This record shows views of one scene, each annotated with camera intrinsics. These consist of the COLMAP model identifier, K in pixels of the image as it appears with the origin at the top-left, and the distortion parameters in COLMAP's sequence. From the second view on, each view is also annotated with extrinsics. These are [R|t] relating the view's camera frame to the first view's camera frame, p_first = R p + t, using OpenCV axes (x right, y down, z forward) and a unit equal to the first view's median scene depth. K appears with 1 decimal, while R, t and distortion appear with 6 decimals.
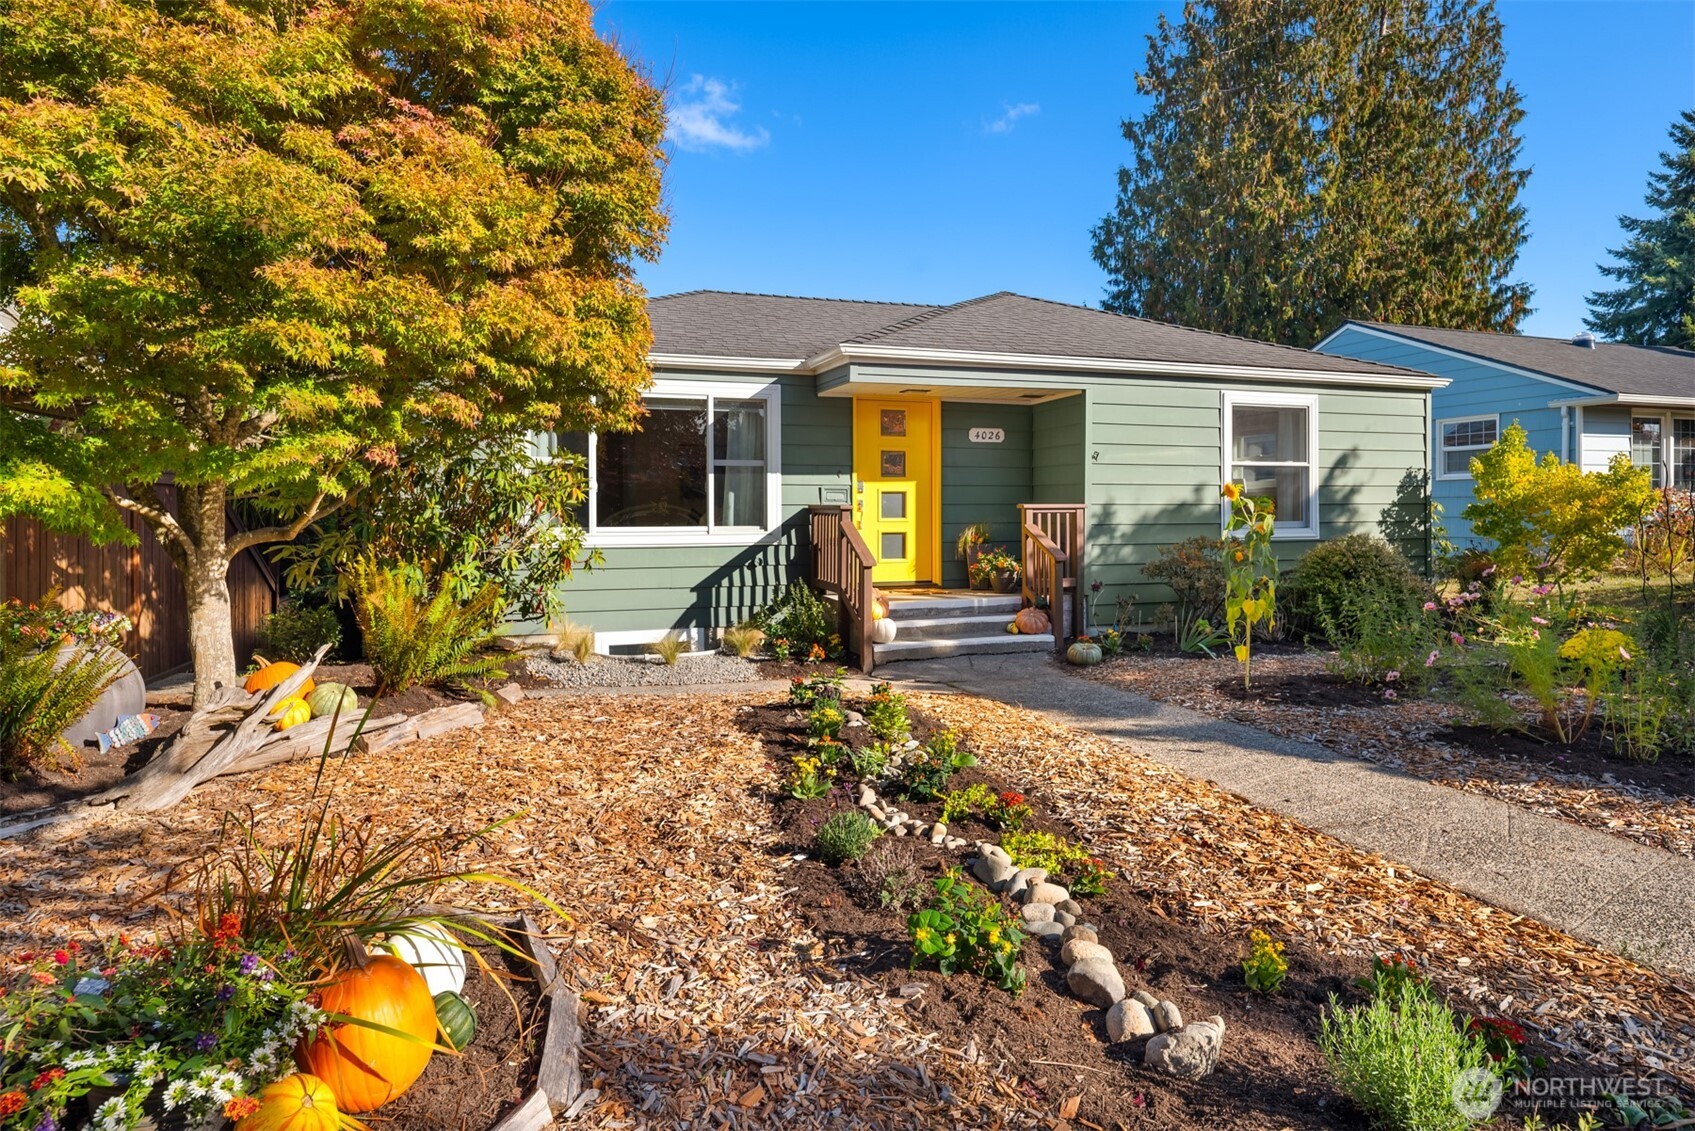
lens RADIAL K [[930.0, 0, 871.8], [0, 930.0, 508.0], [0, 0, 1]] dist [-0.006346, -0.005249]
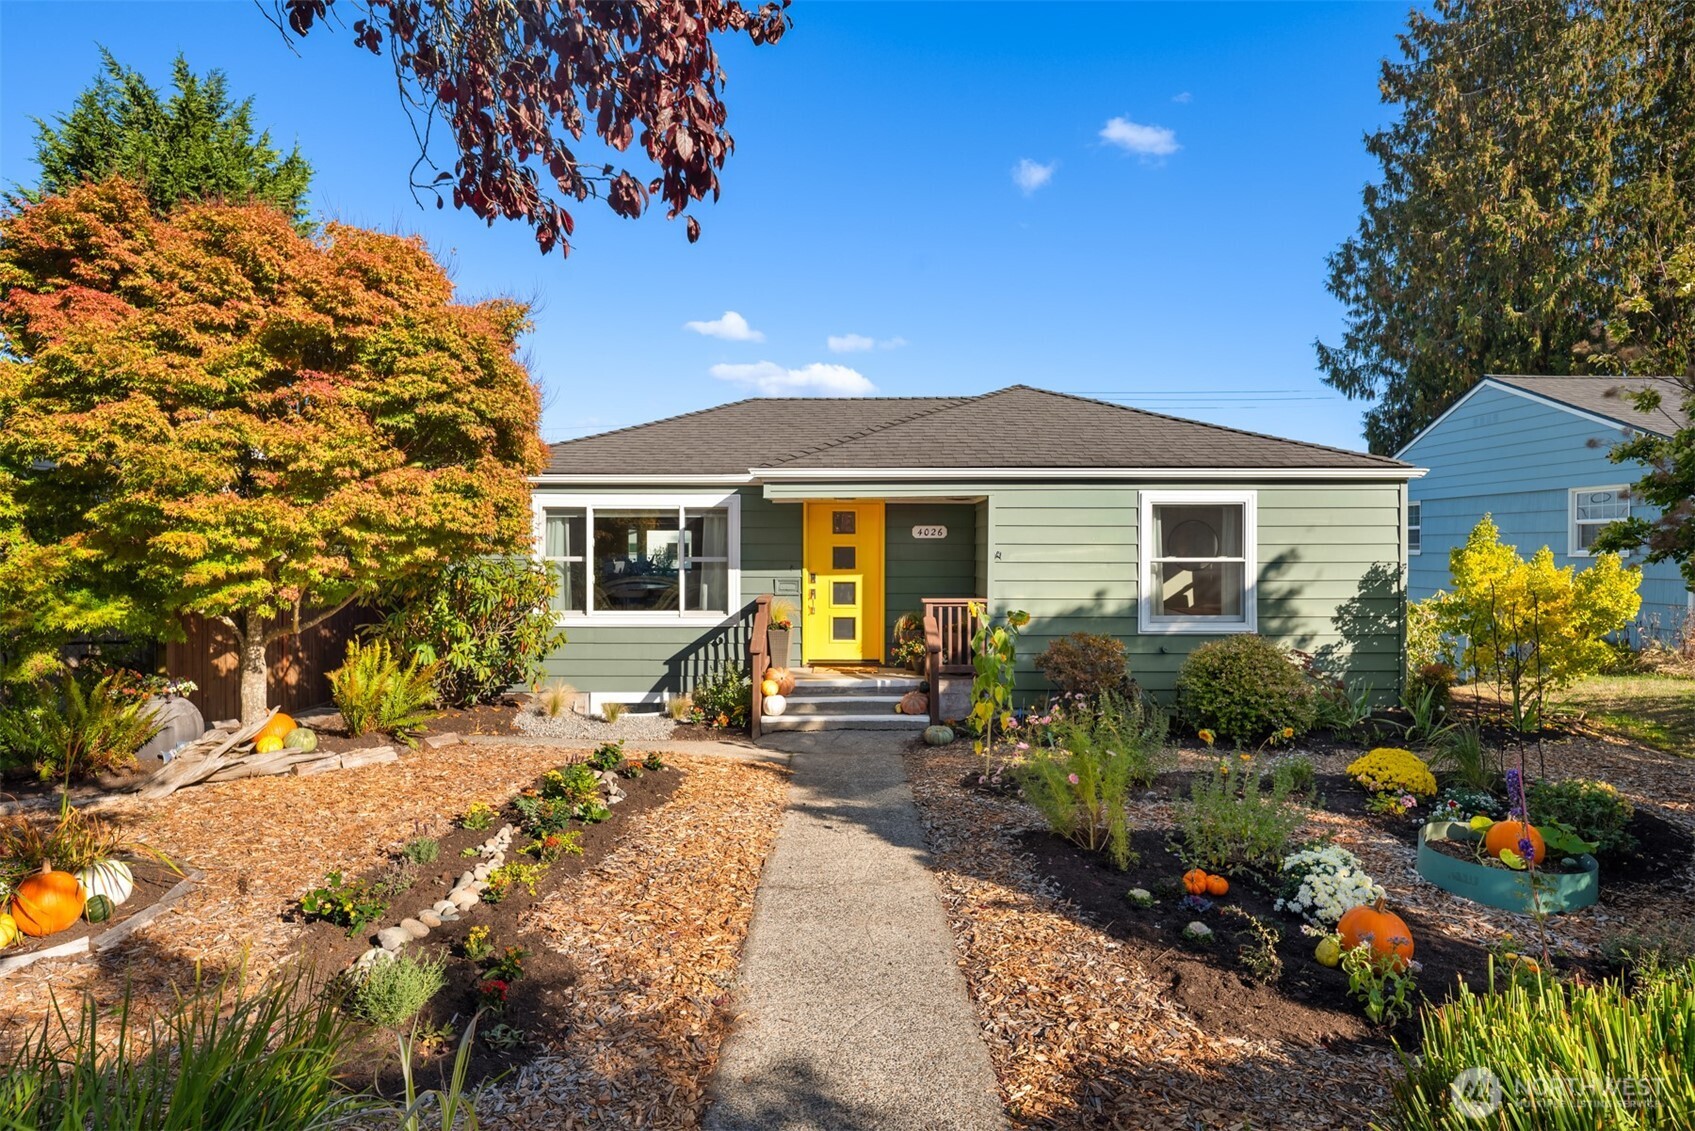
lens RADIAL K [[930.0, 0, 848.0], [0, 930.0, 552.1], [0, 0, 1]] dist [-0.006346, -0.005249]
pose [[0.948138, 0.005680, -0.317808, 0.422427], [-0.003939, 0.999973, 0.006123, -0.066065], [0.317835, -0.004554, 0.948135, -0.105635]]
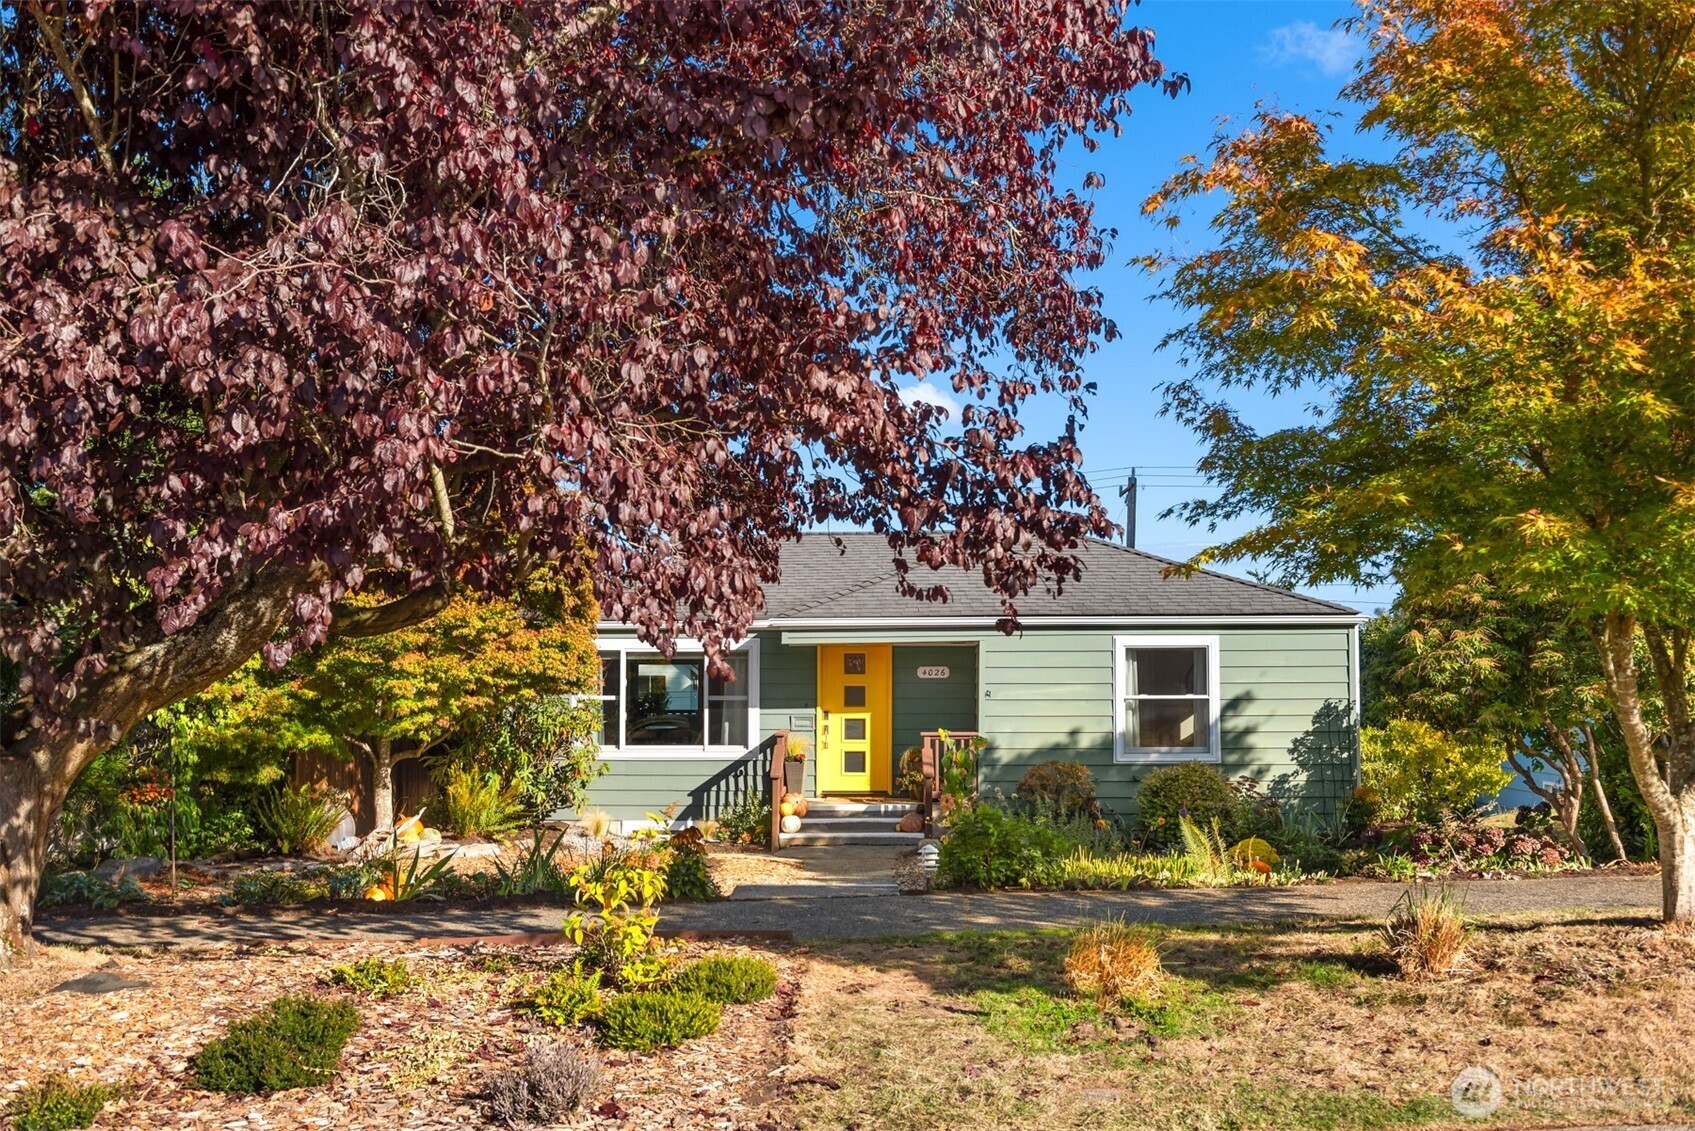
lens RADIAL K [[1488.2, 0, 858.4], [0, 1488.2, 561.4], [0, 0, 1]] dist [-0.004954, -0.003355]
pose [[0.938457, -0.024824, -0.344504, 0.772563], [-0.002110, 0.996983, -0.077586, -0.078347], [0.345390, 0.073538, 0.935574, -0.952426]]
